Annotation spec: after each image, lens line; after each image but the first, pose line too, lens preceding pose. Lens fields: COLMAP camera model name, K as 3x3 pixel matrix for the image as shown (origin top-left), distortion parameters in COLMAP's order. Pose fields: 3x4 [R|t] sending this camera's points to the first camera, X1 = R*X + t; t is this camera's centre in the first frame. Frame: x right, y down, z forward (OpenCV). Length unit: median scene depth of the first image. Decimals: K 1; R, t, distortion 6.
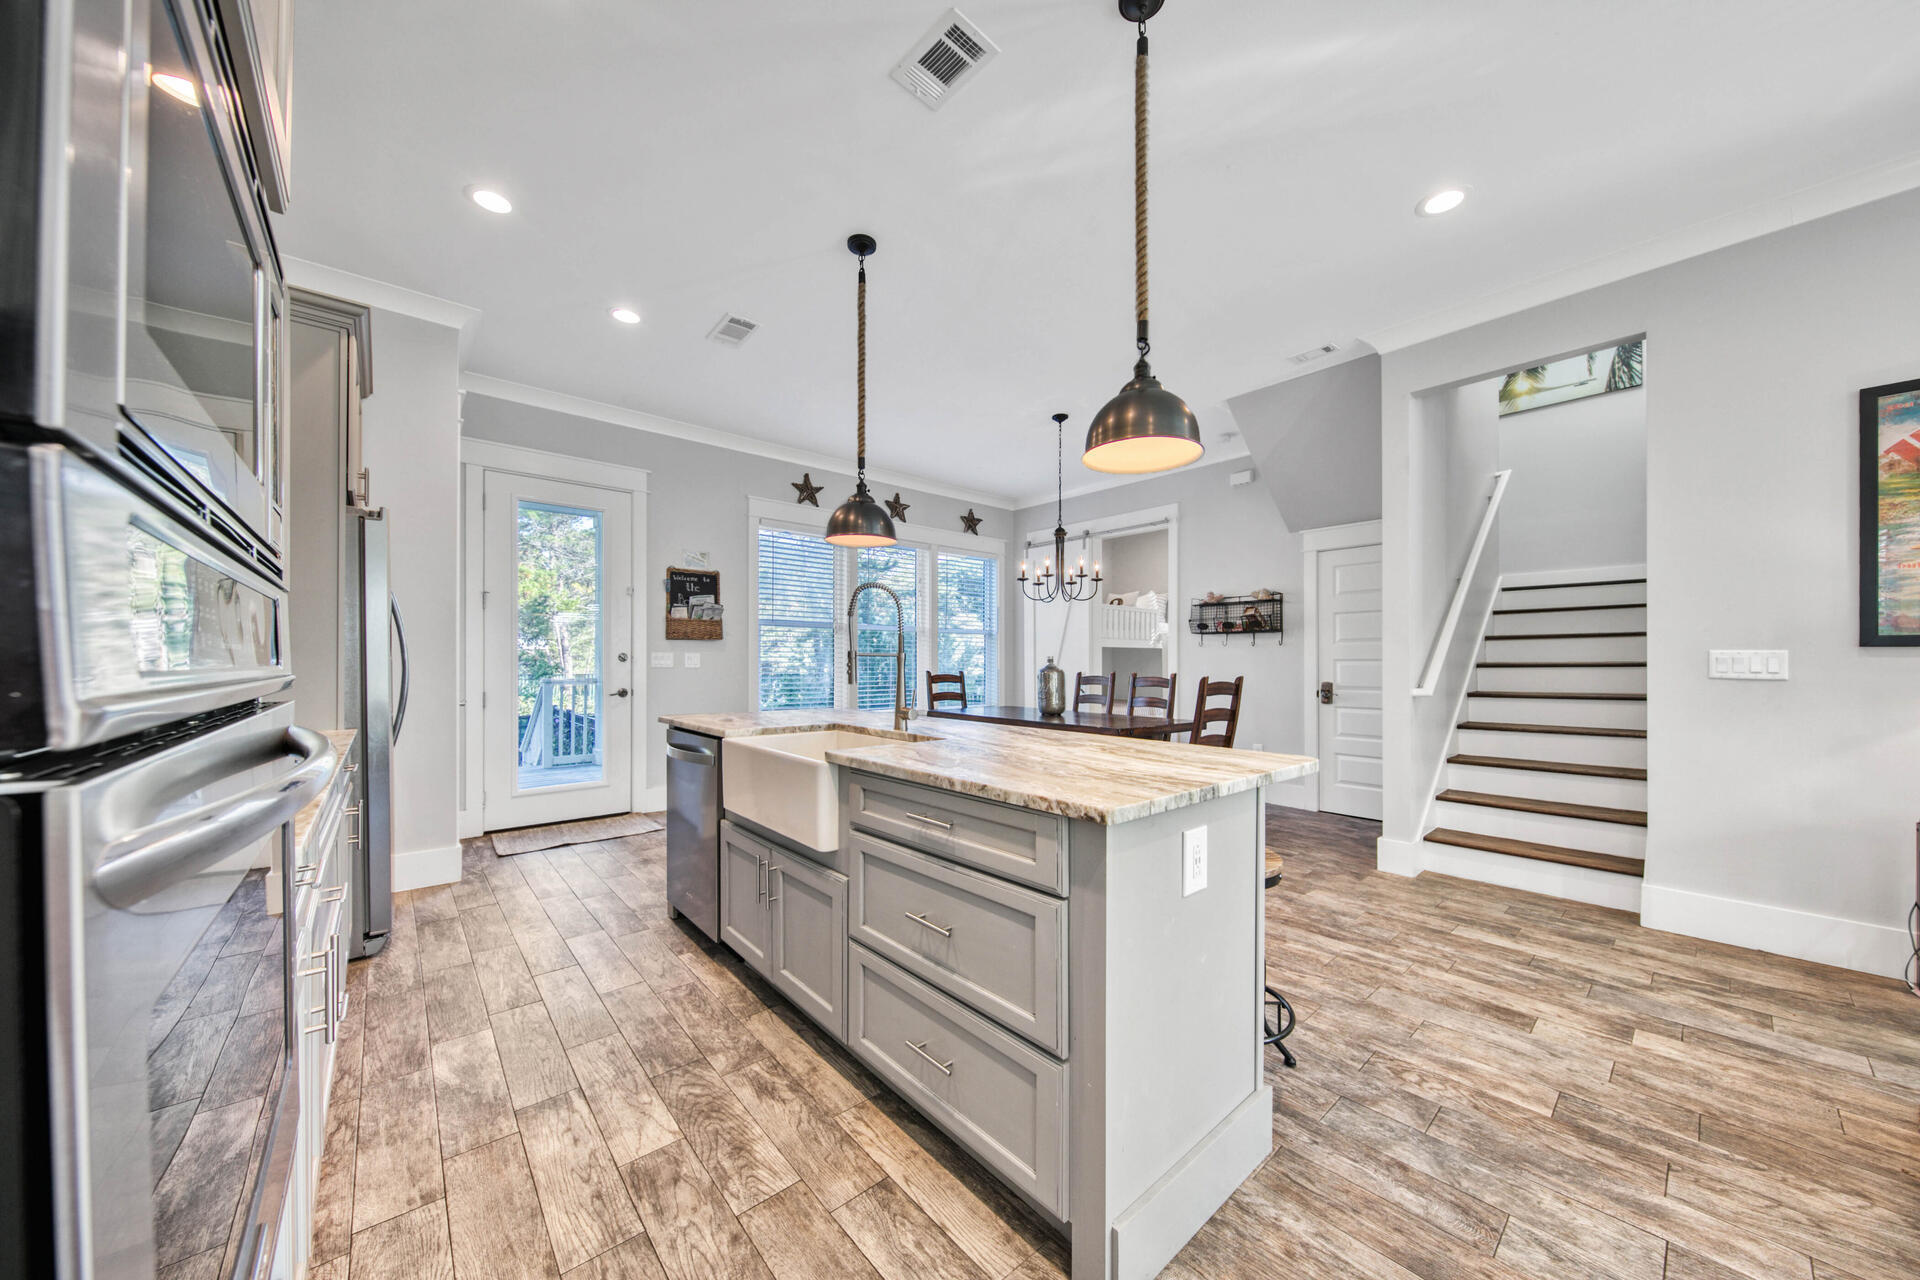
lens RADIAL K [[653.9, 0, 957.2], [0, 653.9, 643.7], [0, 0, 1]] dist [-0.002120, -0.000540]
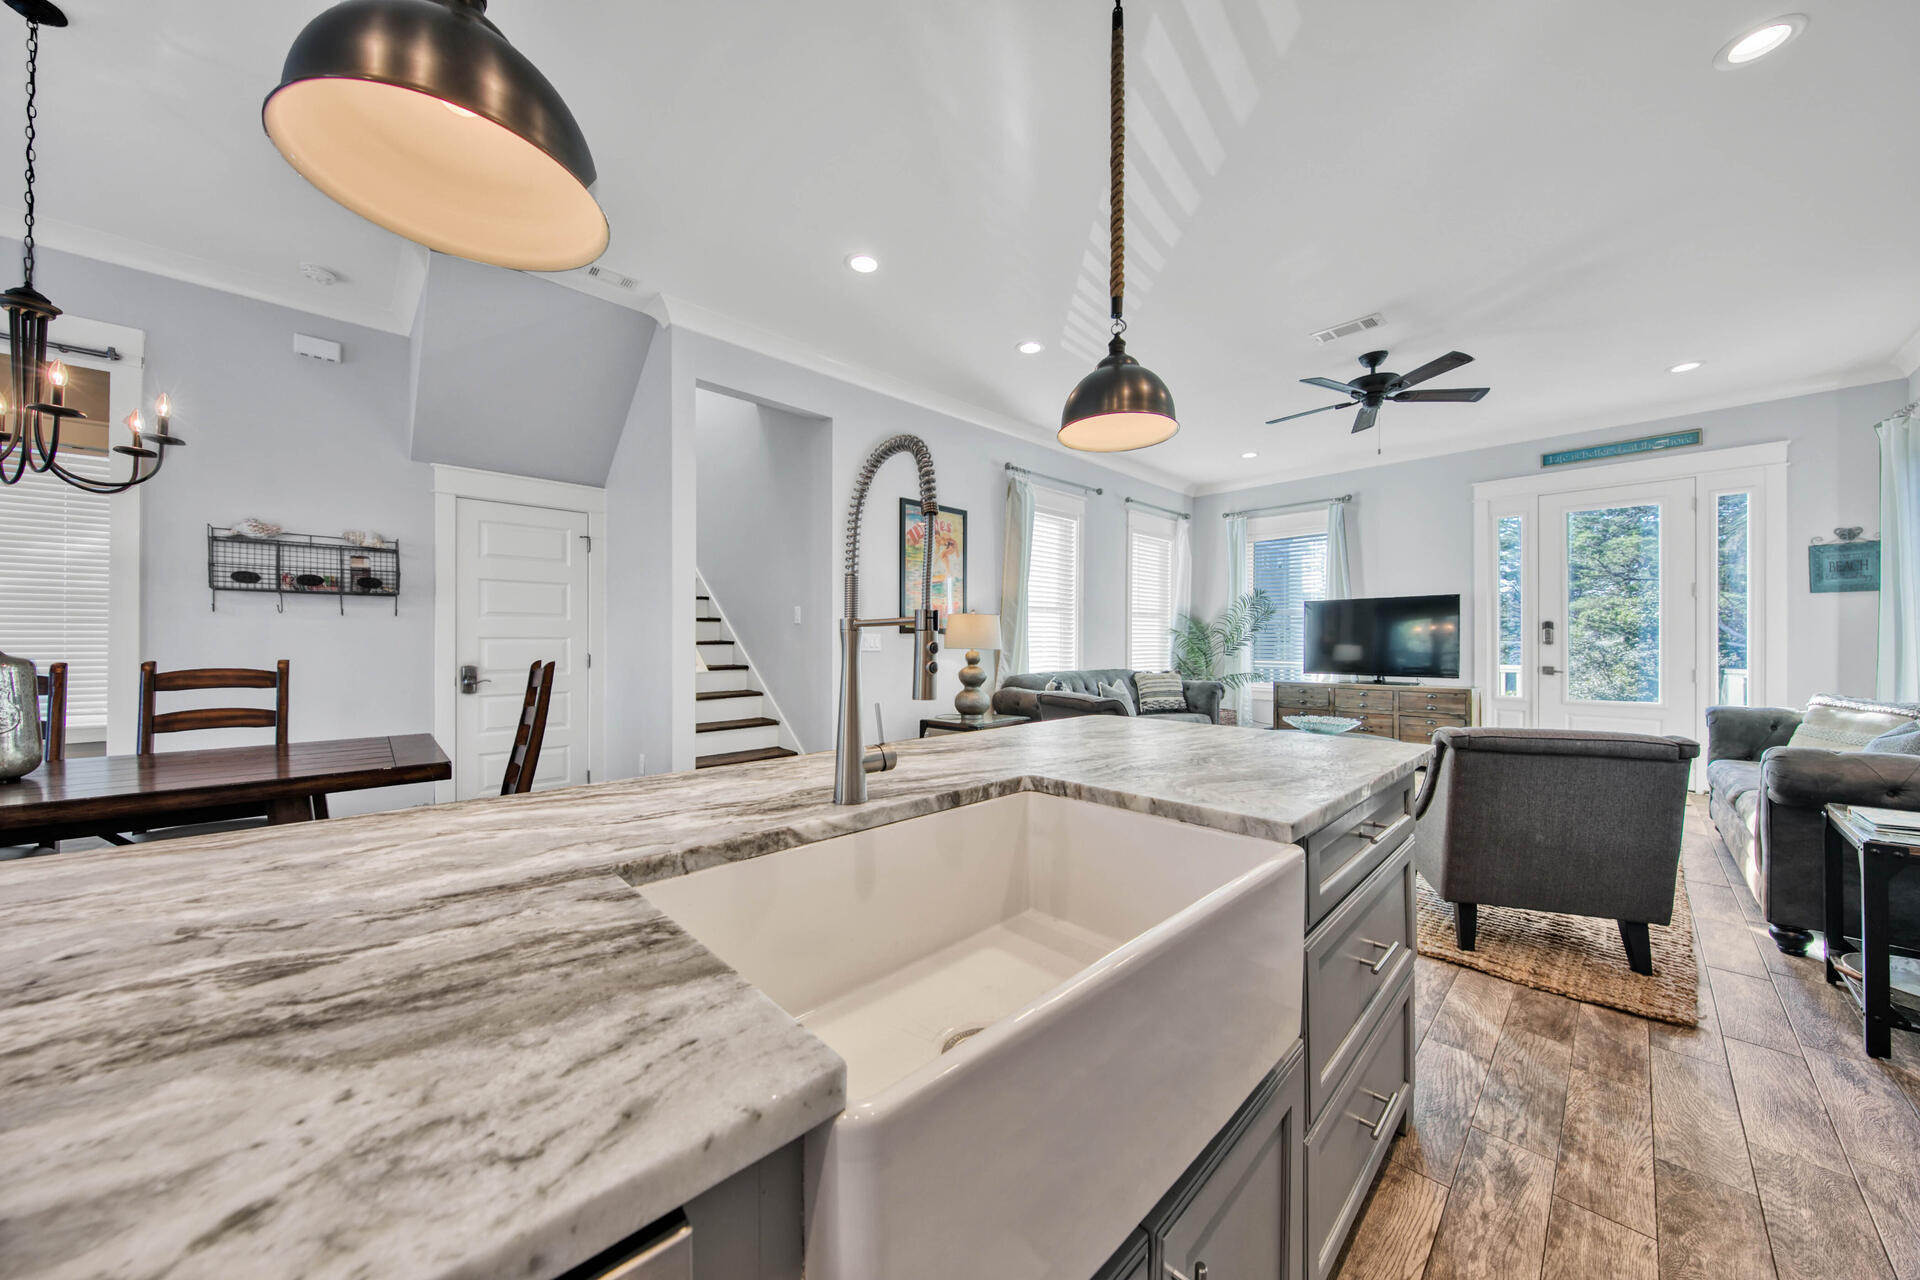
lens RADIAL K [[653.9, 0, 957.2], [0, 653.9, 643.7], [0, 0, 1]] dist [-0.002120, -0.000540]
pose [[-0.060639, -0.001139, 0.998159, -0.259412], [-0.028434, 0.999595, -0.000587, 0.015856], [-0.997755, -0.028417, -0.060647, 0.471971]]
